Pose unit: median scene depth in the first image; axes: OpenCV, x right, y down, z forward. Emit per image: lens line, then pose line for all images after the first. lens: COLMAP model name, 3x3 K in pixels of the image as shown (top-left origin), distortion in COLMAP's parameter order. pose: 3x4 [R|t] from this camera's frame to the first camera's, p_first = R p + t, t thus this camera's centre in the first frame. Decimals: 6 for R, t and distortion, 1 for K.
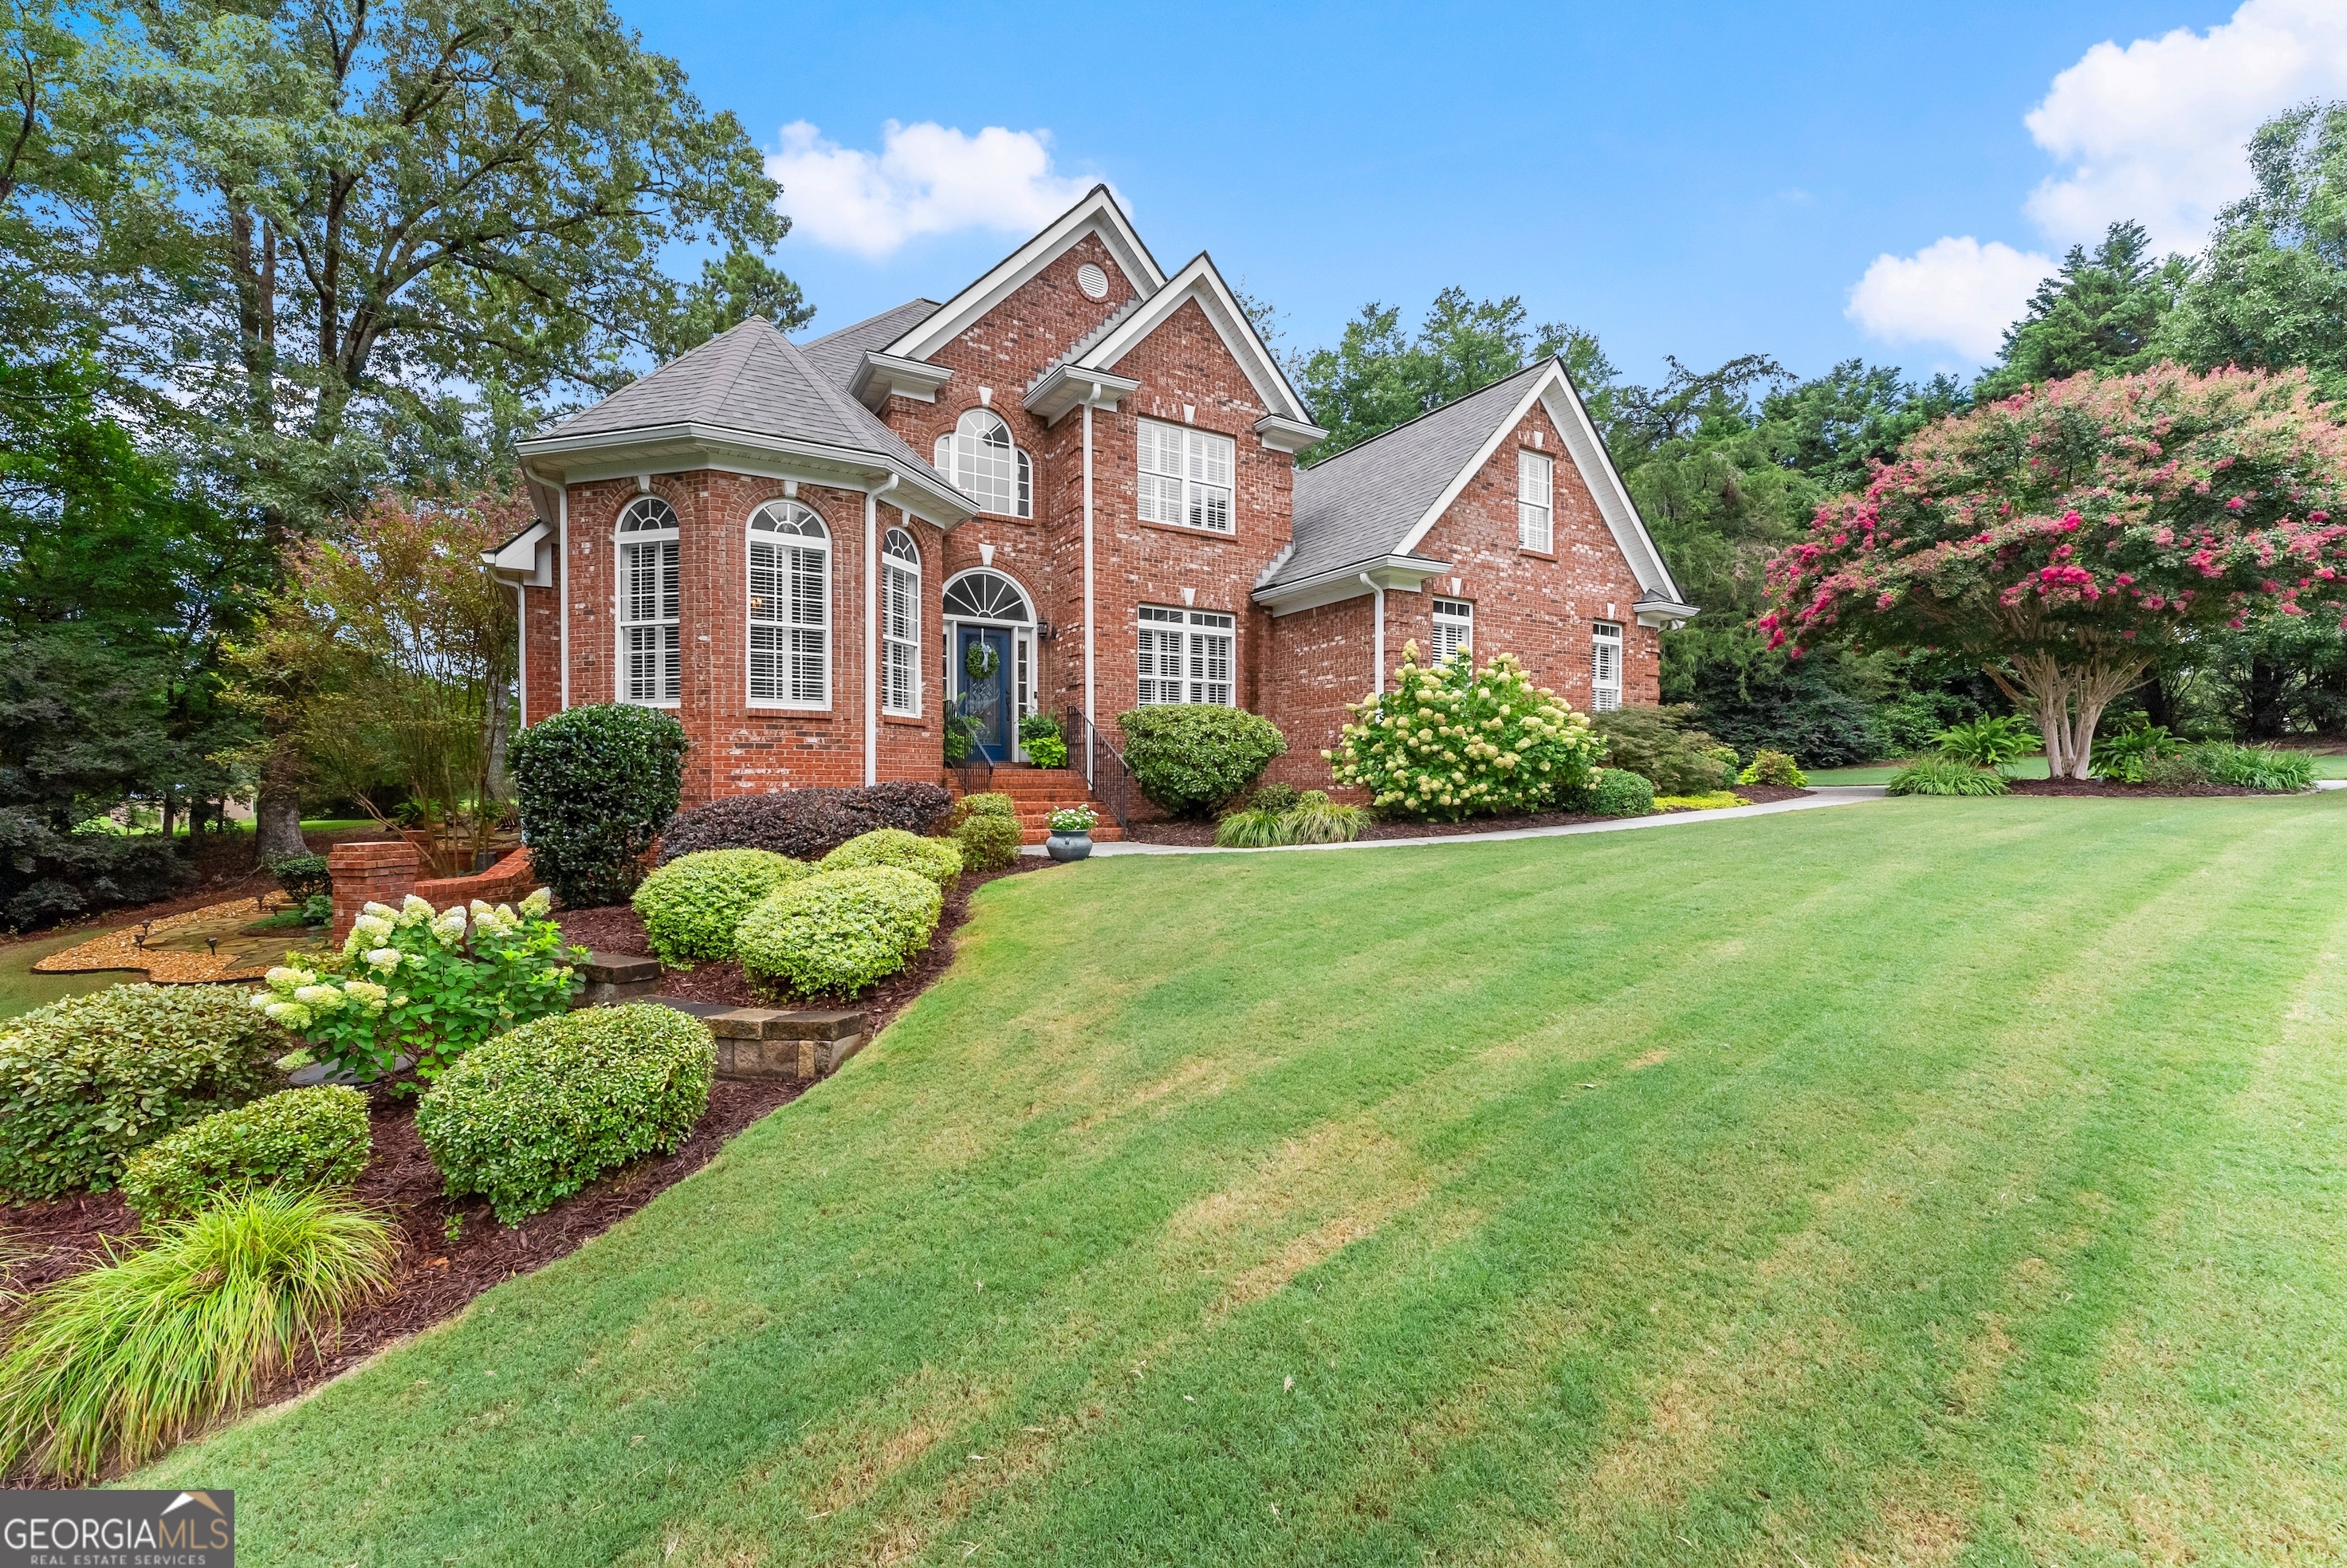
lens RADIAL K [[949.8, 0, 1105.6], [0, 949.8, 772.8], [0, 0, 1]] dist [-0.000569, -0.000335]
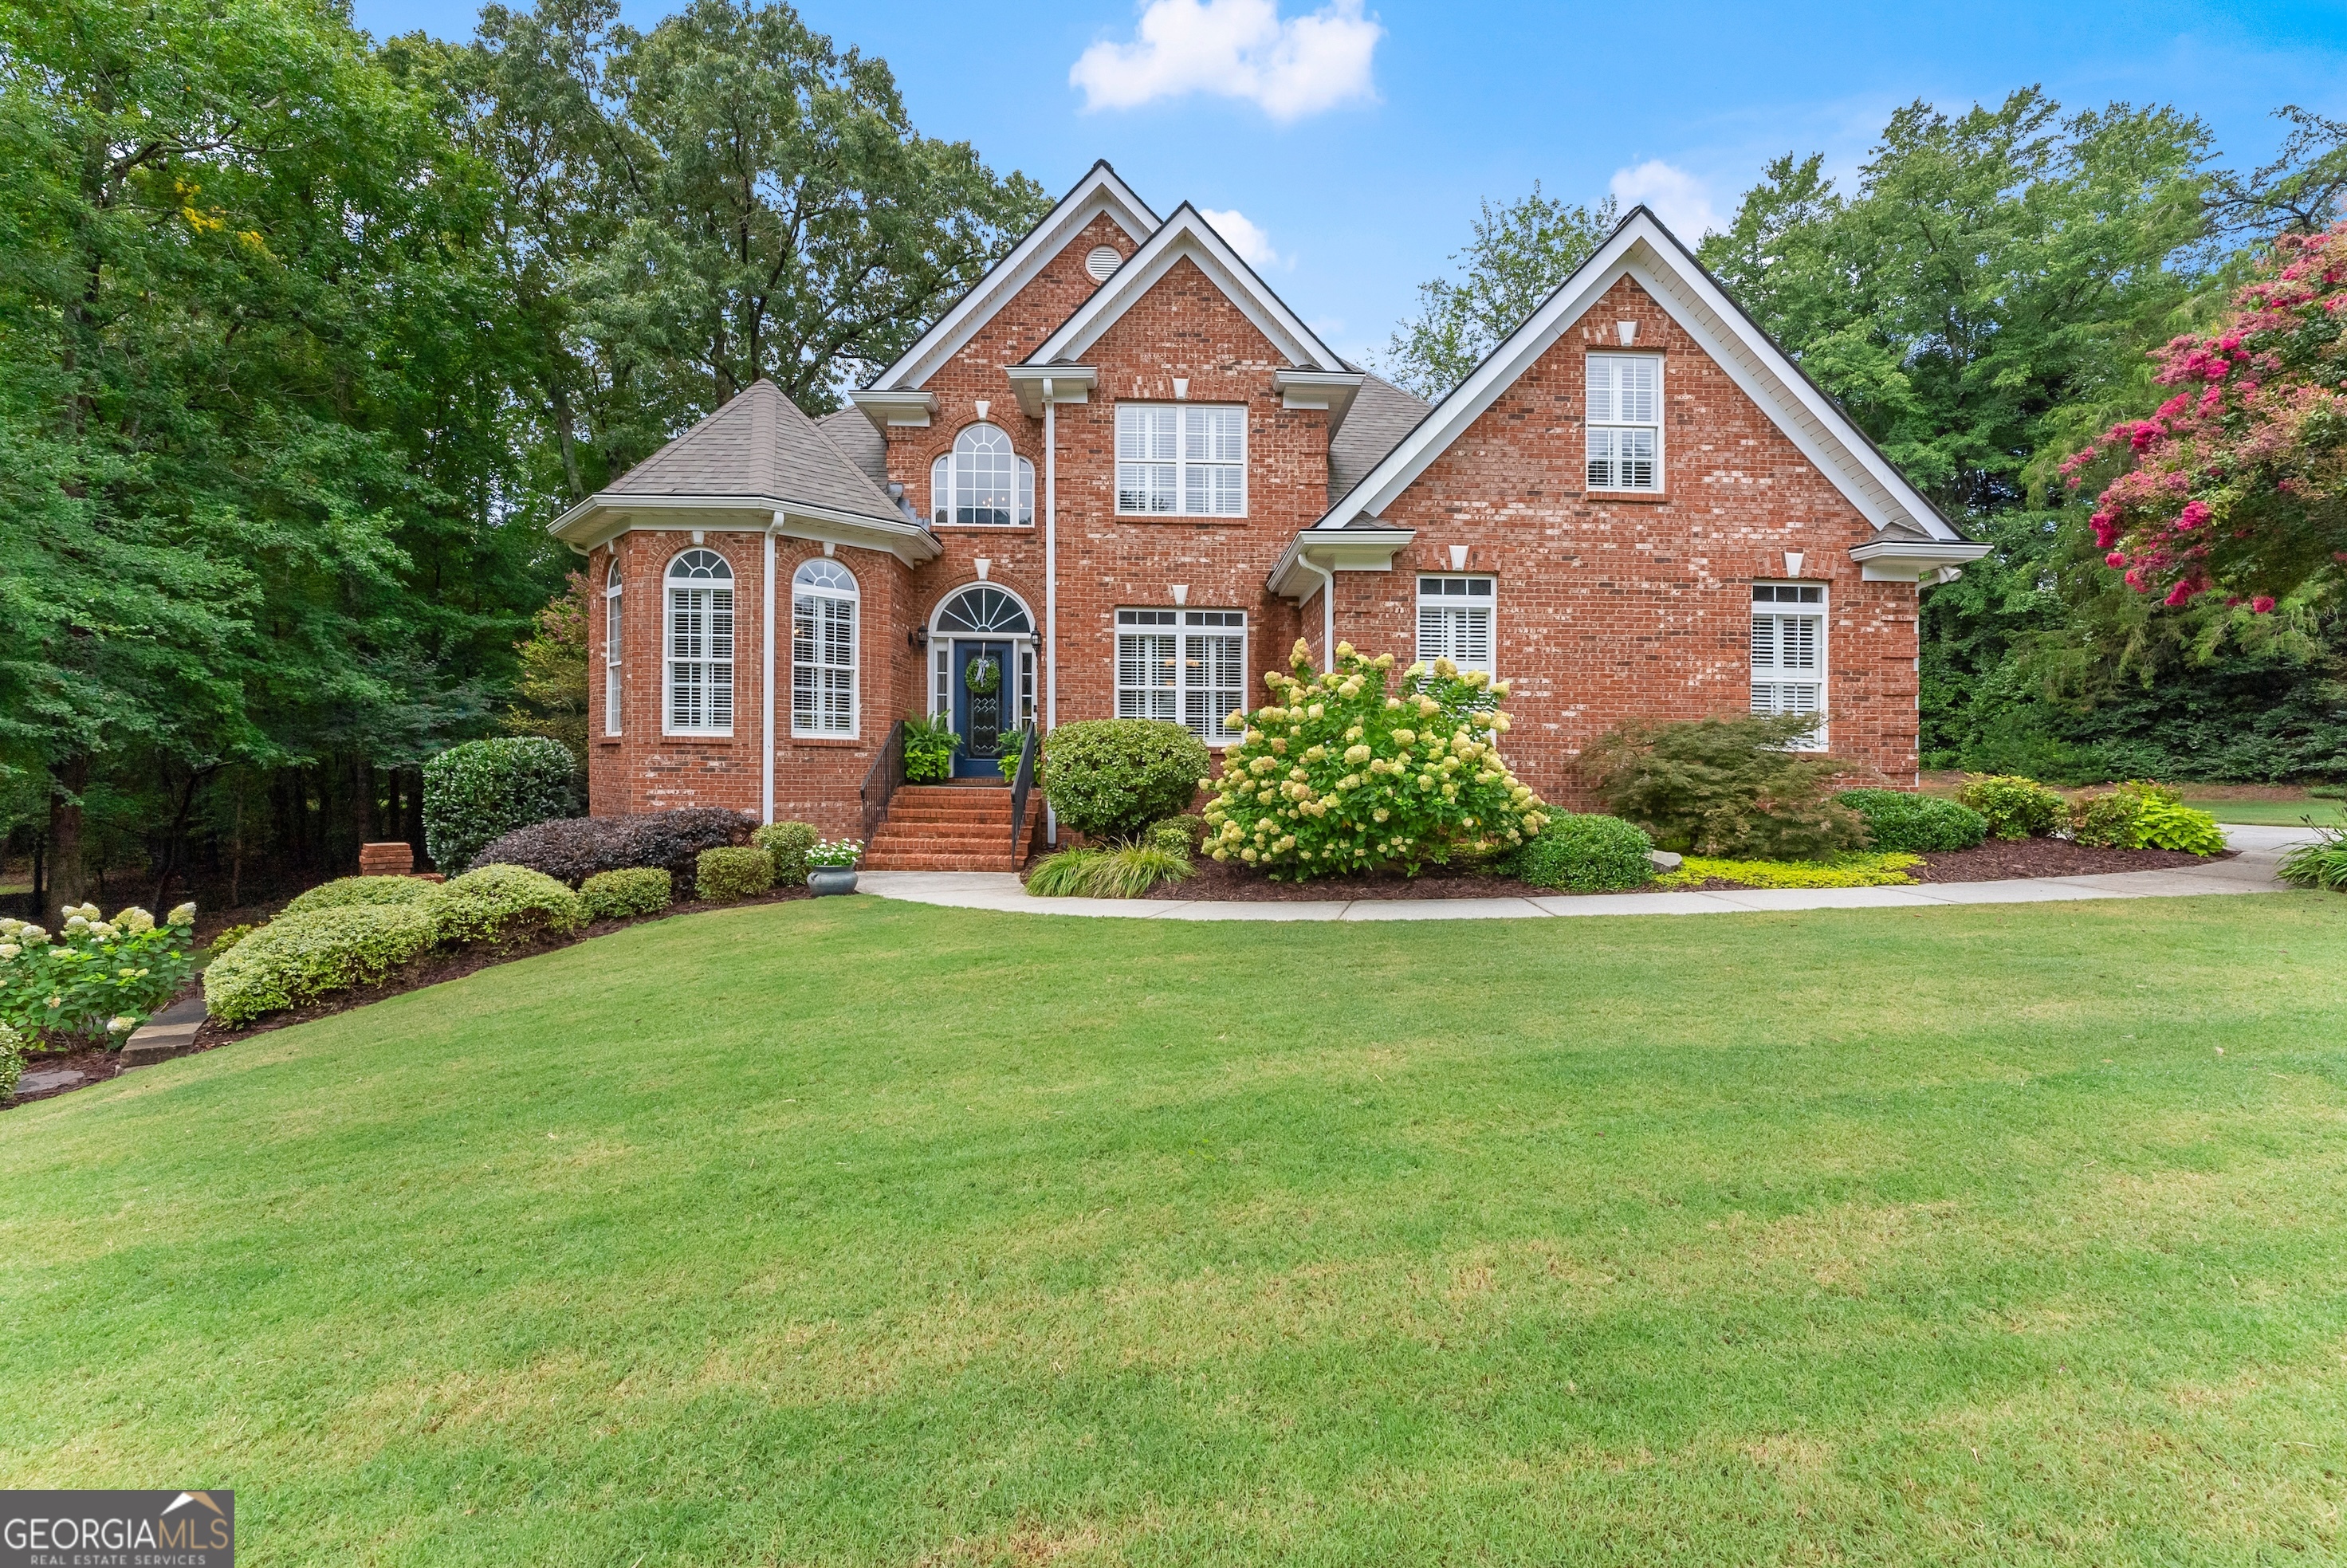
lens RADIAL K [[949.8, 0, 1152.6], [0, 949.8, 738.8], [0, 0, 1]] dist [-0.000569, -0.000335]
pose [[0.867161, 0.000585, -0.498027, 0.517906], [-0.008338, 0.999876, -0.013343, -0.040753], [0.497957, 0.015723, 0.867059, 0.232170]]
